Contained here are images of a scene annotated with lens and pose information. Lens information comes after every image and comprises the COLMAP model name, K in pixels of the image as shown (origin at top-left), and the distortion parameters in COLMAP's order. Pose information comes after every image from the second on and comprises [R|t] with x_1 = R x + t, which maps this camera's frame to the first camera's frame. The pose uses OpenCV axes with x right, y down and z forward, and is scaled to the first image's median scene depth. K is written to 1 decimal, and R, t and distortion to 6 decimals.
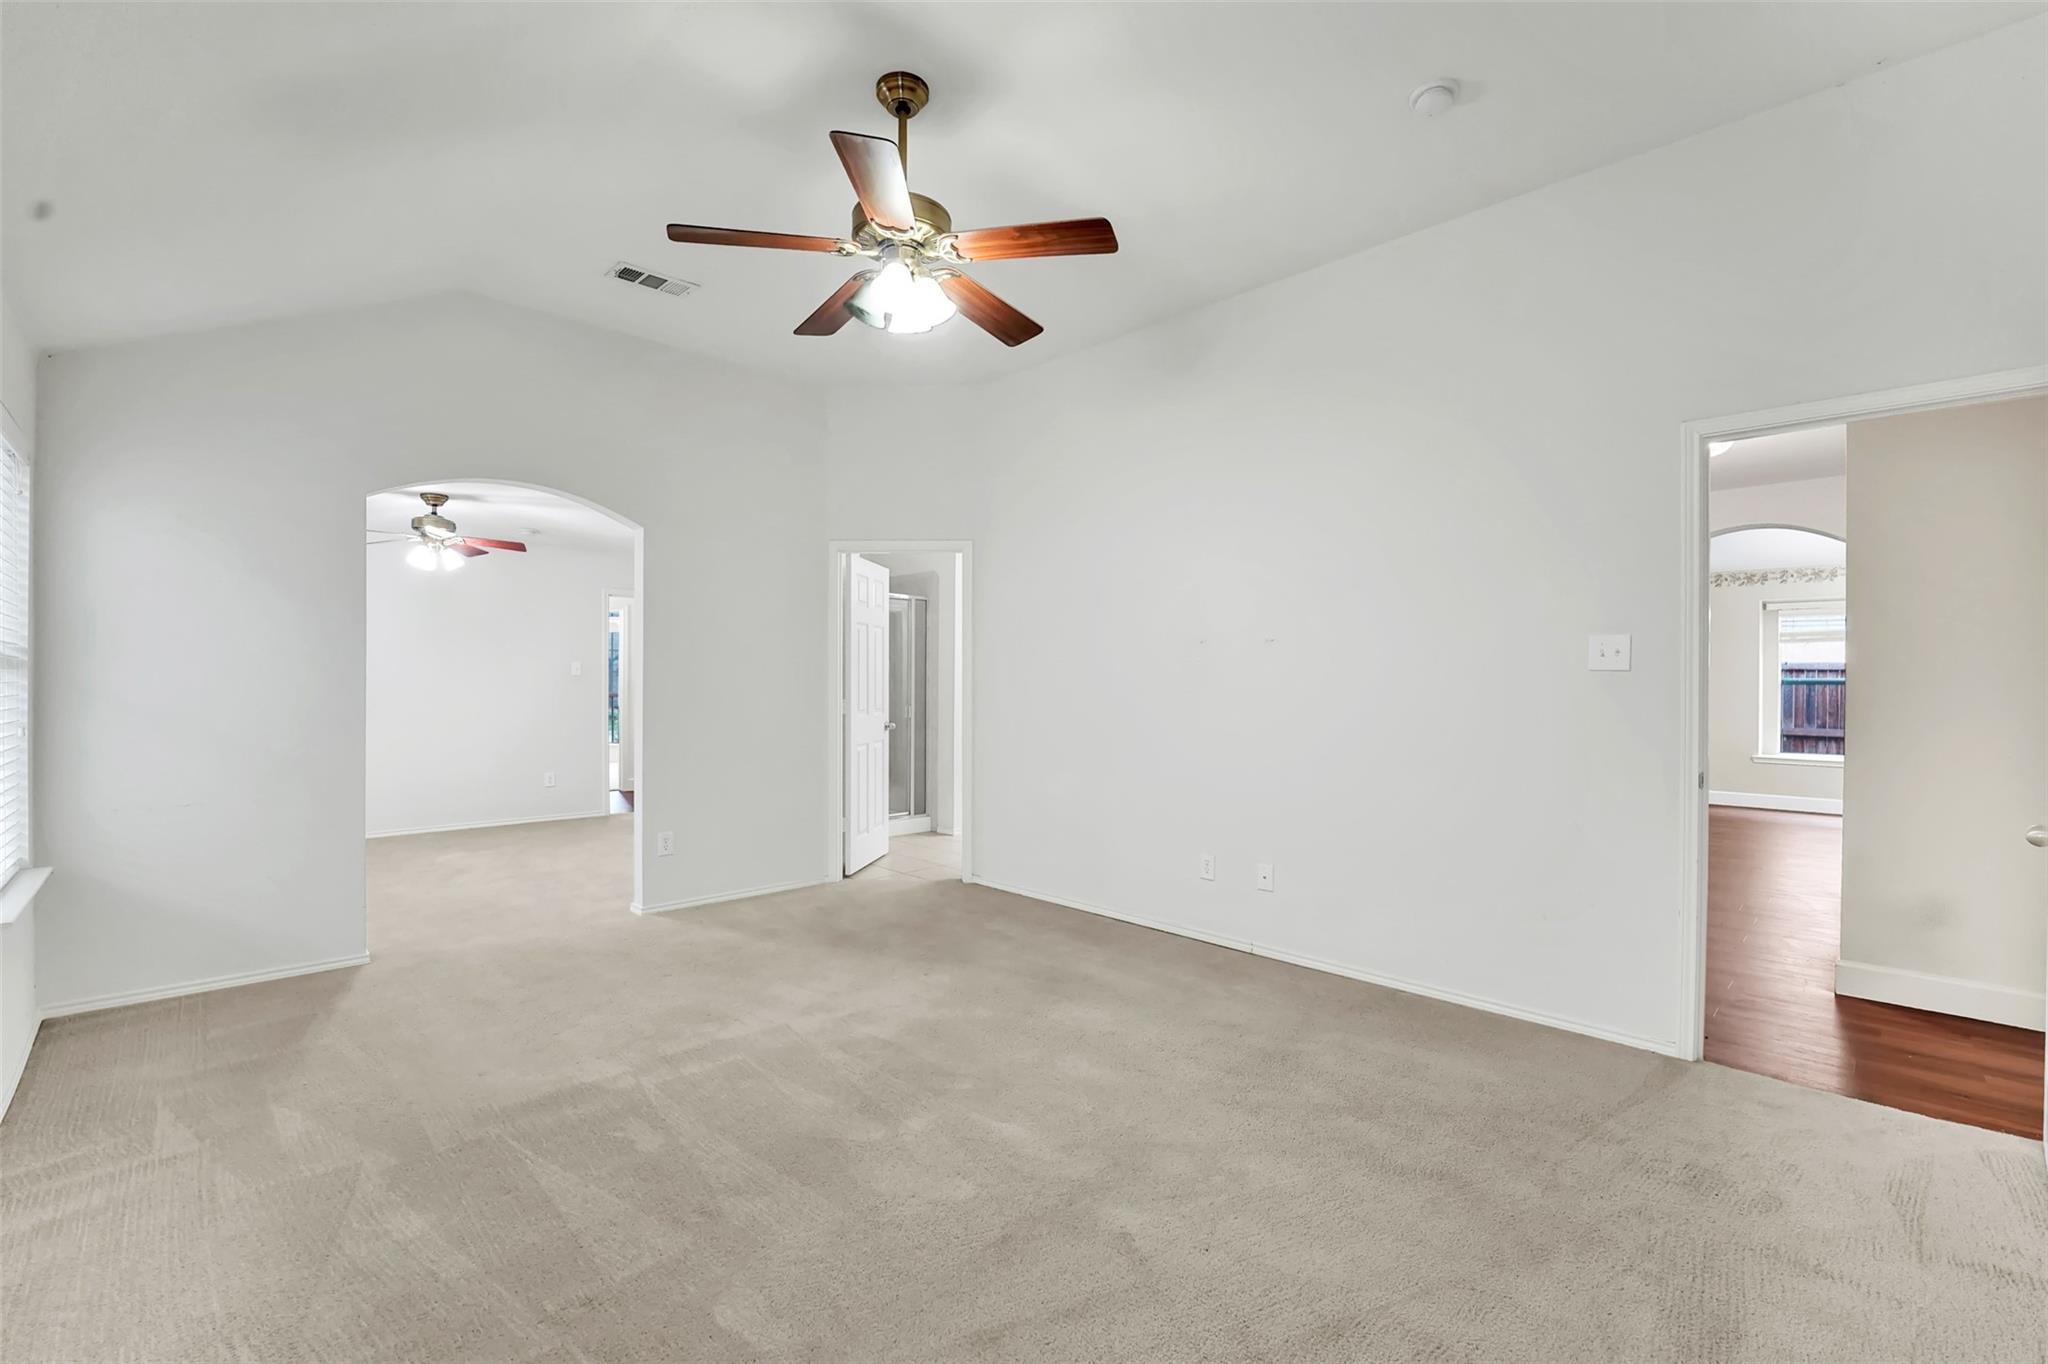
lens RADIAL K [[865.3, 0, 1021.8], [0, 865.3, 691.1], [0, 0, 1]] dist [-0.019997, 0.000371]
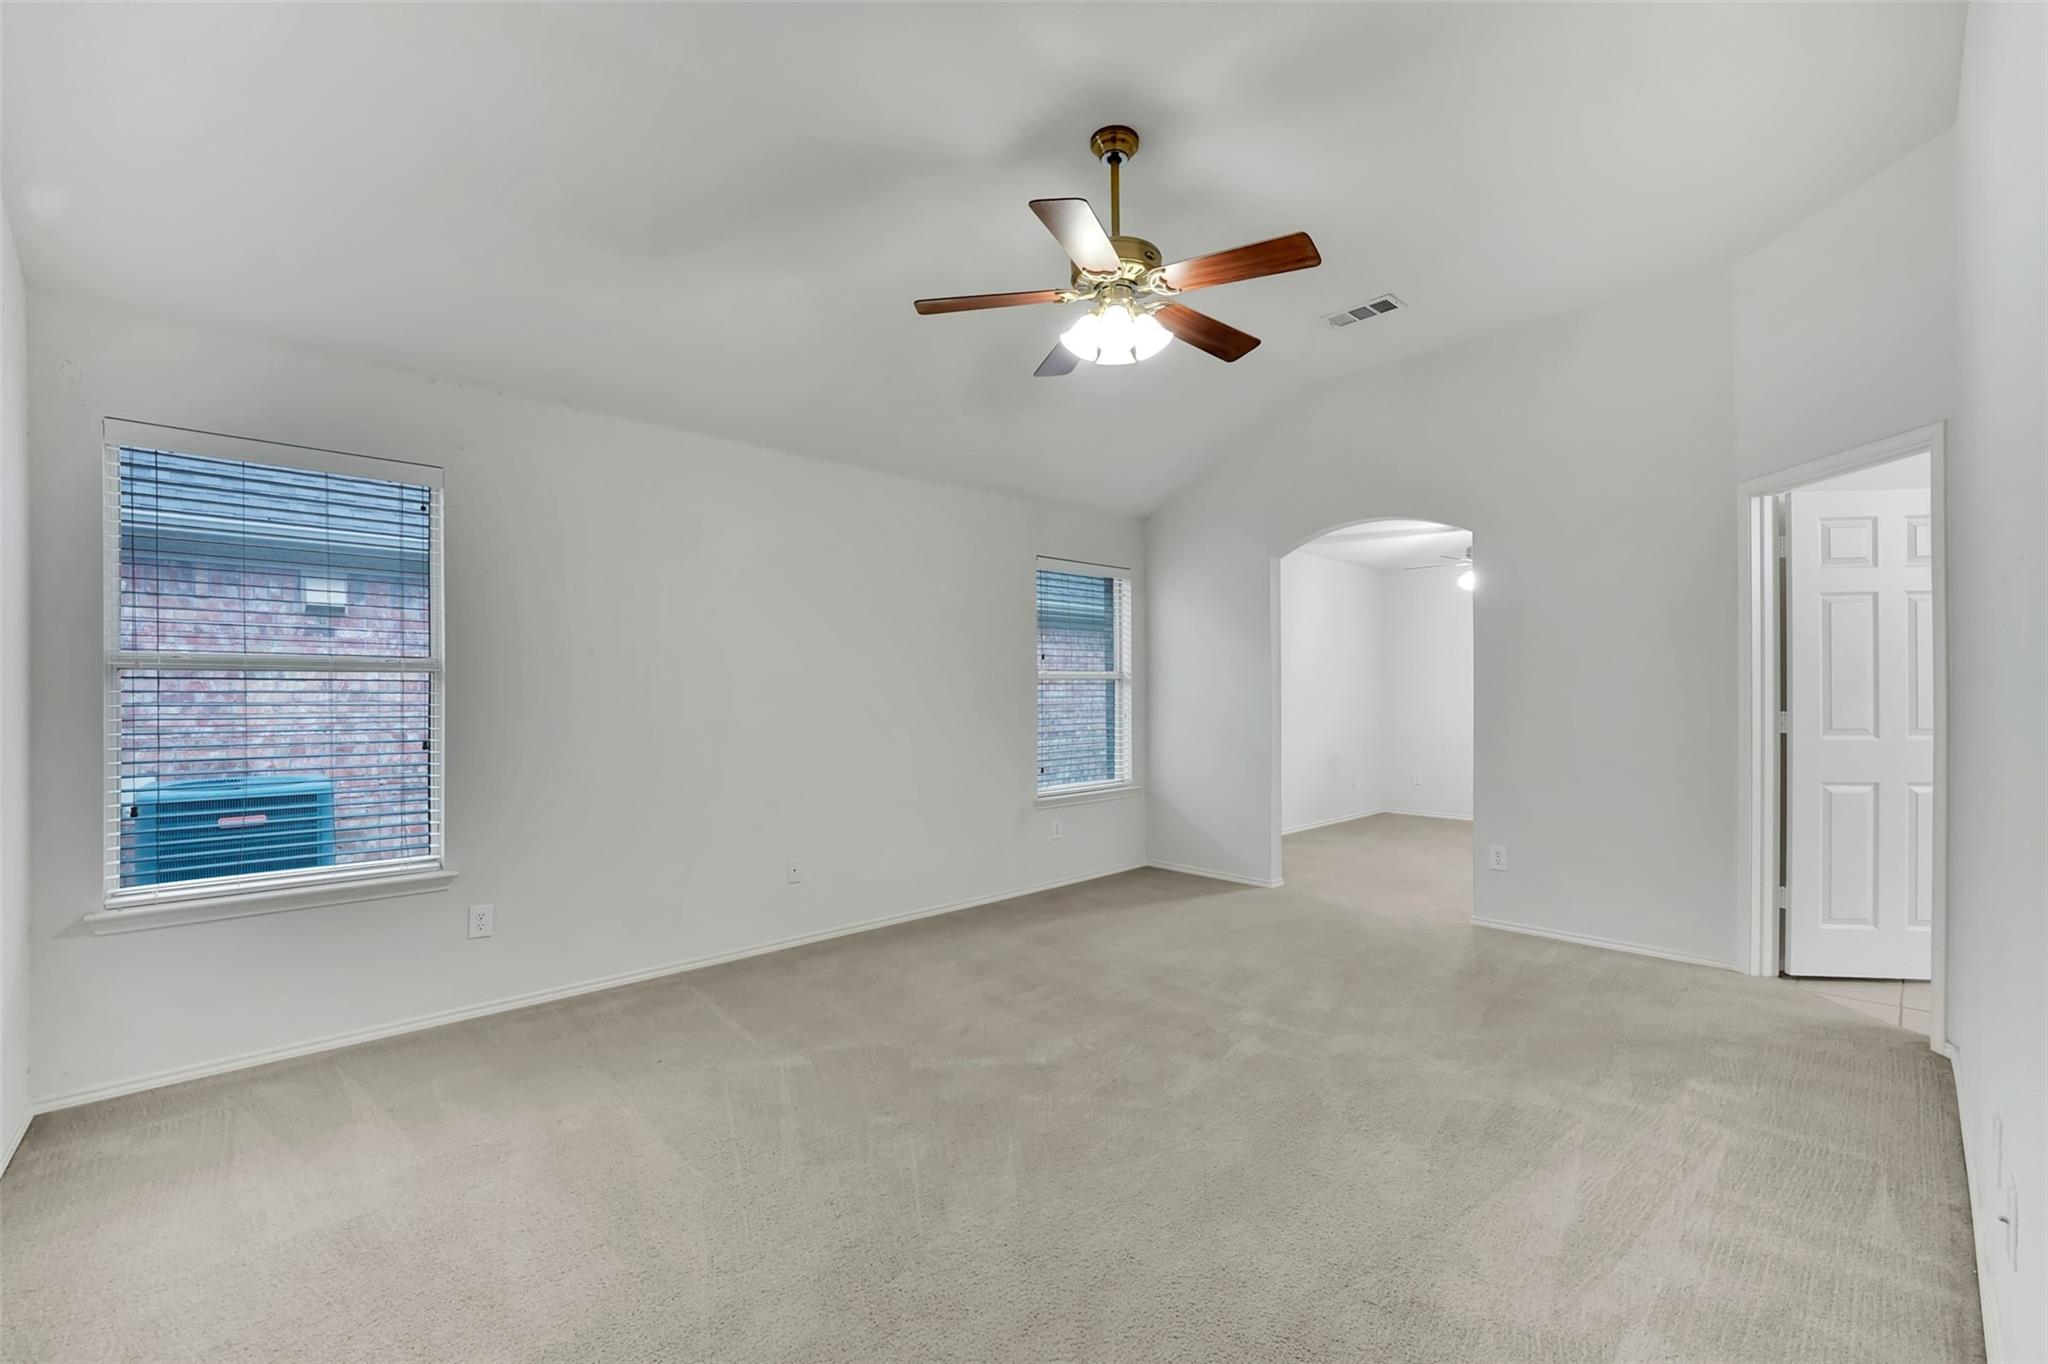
lens RADIAL K [[865.3, 0, 1021.8], [0, 865.3, 691.1], [0, 0, 1]] dist [-0.019997, 0.000371]
pose [[-0.009583, -0.002383, -0.999951, 0.473237], [-0.003431, 0.999991, -0.002350, -0.002164], [0.999948, 0.003409, -0.009591, 0.428021]]
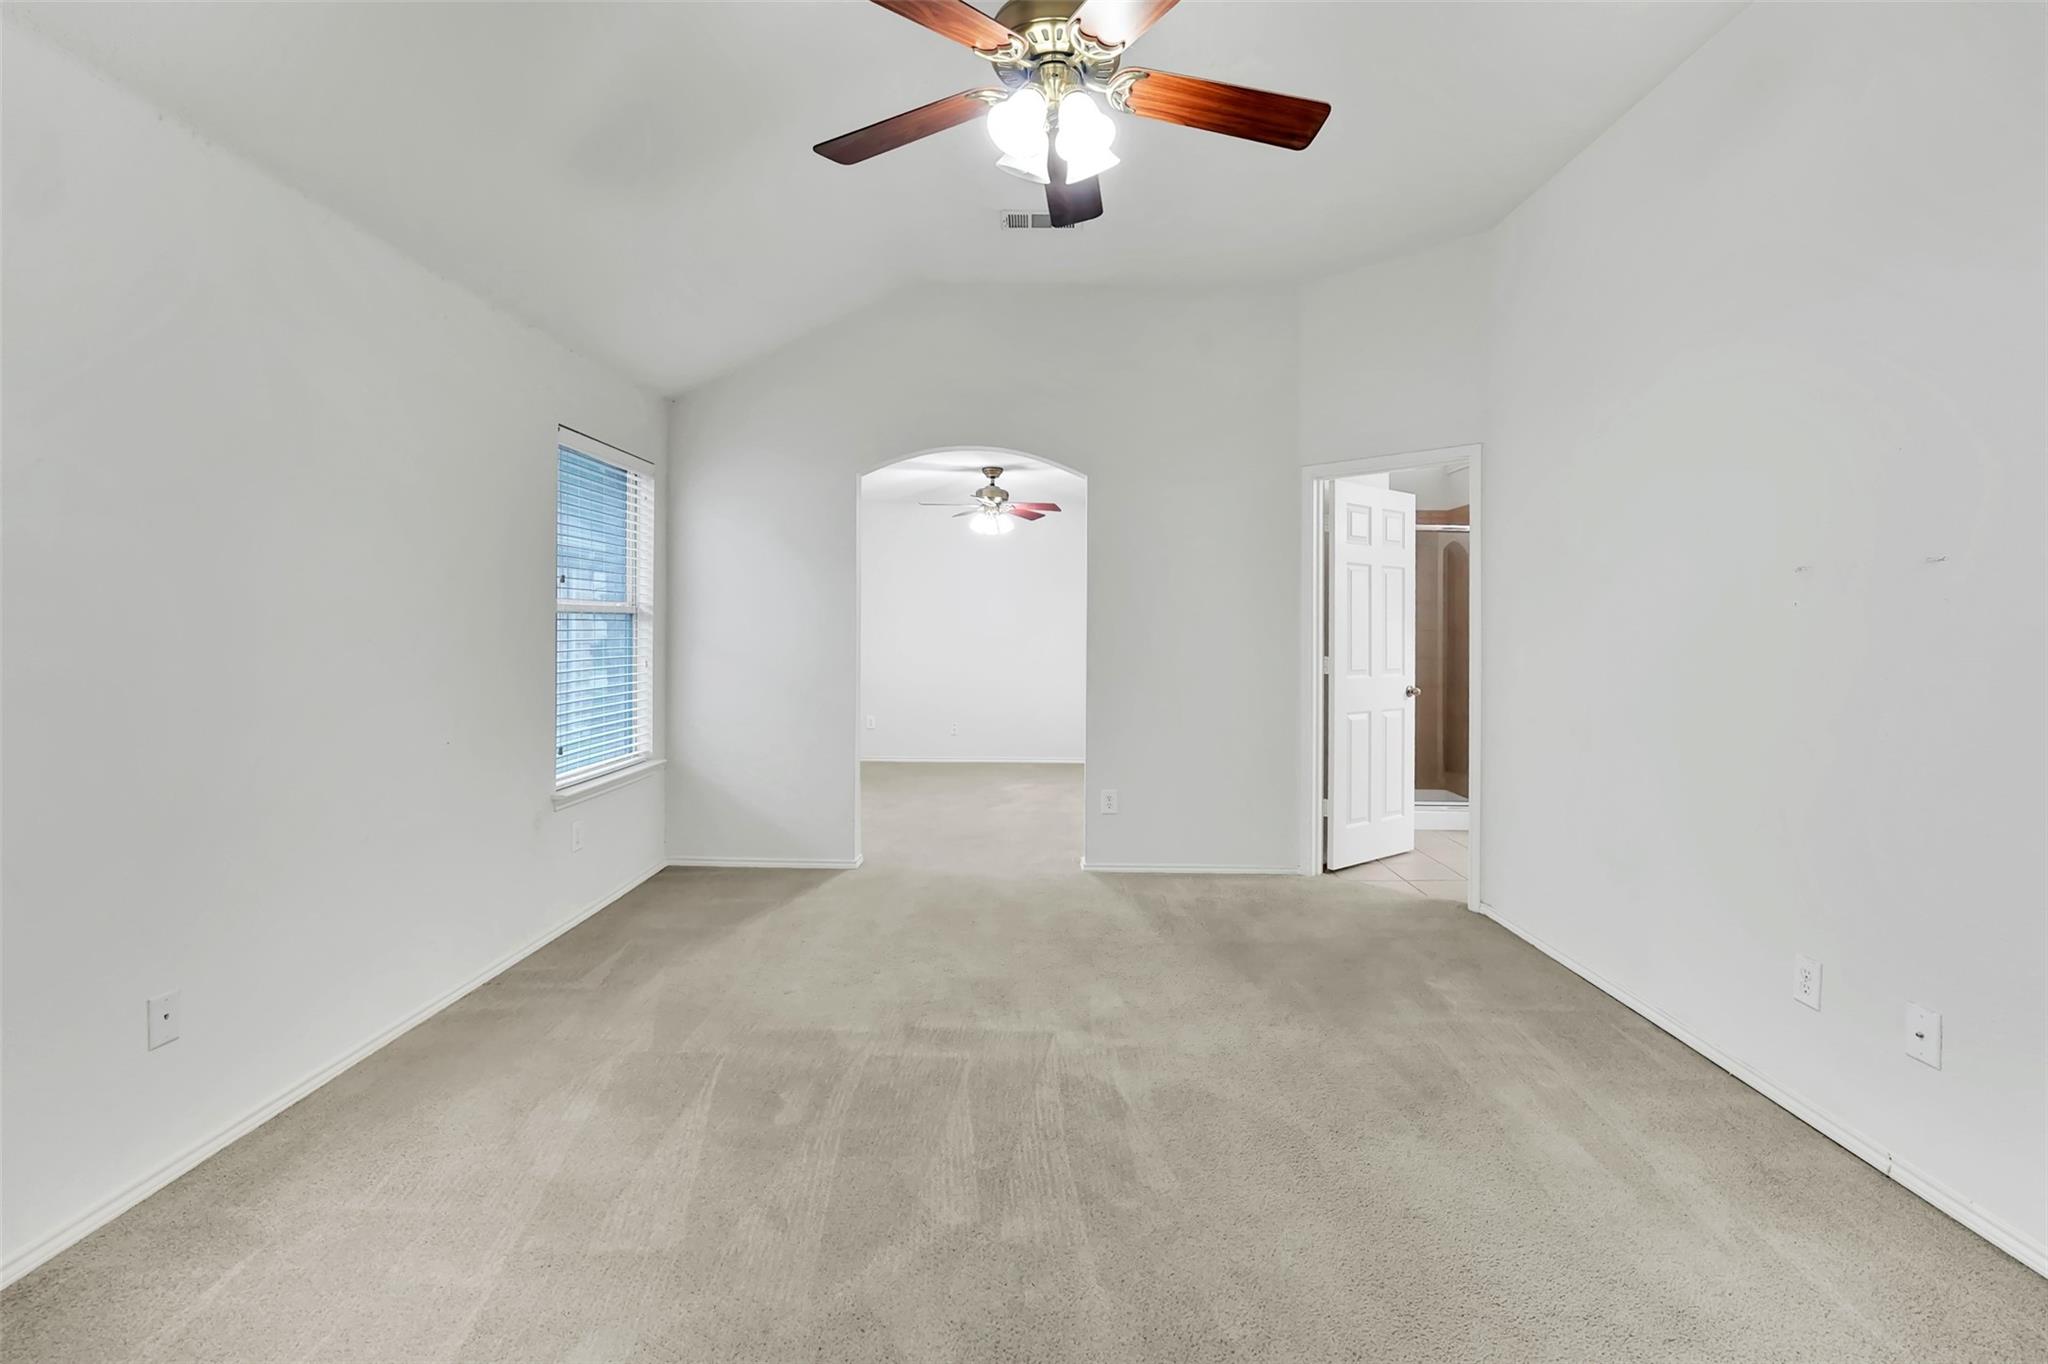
lens RADIAL K [[883.4, 0, 1026.6], [0, 883.4, 629.0], [0, 0, 1]] dist [-0.022593, 0.000348]
pose [[0.719715, 0.004504, -0.694255, 0.178518], [-0.016123, 0.999818, -0.010228, -0.003320], [0.694082, 0.018555, 0.719657, 0.198749]]
